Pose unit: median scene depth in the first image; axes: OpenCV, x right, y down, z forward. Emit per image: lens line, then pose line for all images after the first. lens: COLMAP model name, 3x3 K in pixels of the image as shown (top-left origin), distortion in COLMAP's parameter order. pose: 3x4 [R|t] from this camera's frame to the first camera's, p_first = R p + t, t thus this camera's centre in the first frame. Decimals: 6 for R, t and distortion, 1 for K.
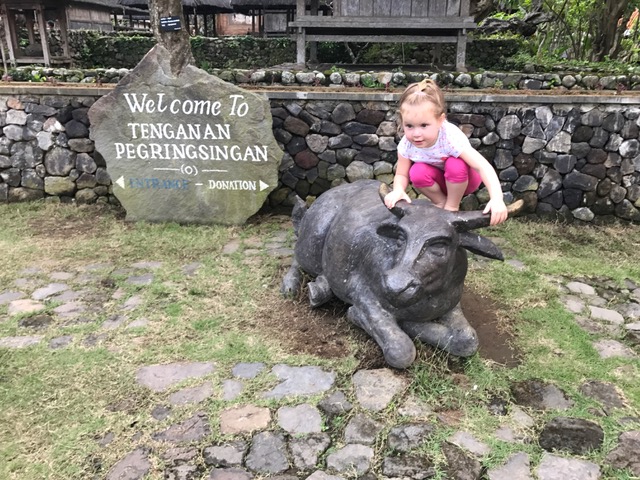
lens RADIAL K [[526.1, 0, 320.0], [0, 526.1, 240.0], [0, 0, 1]] dist [0.012013, -0.006144]
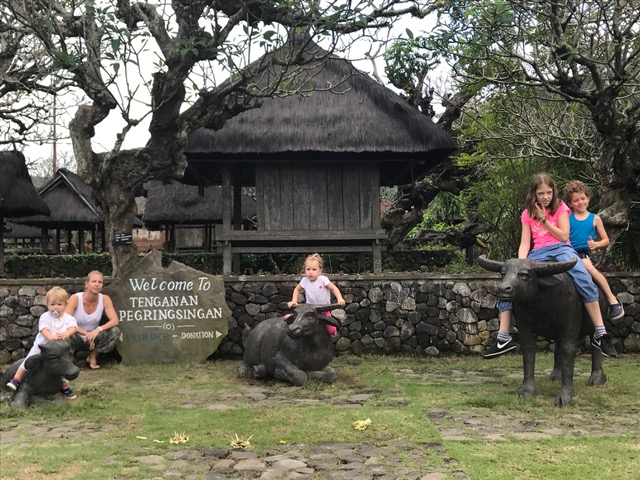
lens RADIAL K [[784.0, 0, 321.1], [0, 784.0, 206.8], [0, 0, 1]] dist [0.016728, 0.000806]
pose [[0.993664, -0.011908, 0.111757, -0.060263], [0.057365, 0.908826, -0.413213, 0.503946], [-0.096647, 0.417005, 0.903751, -1.207635]]
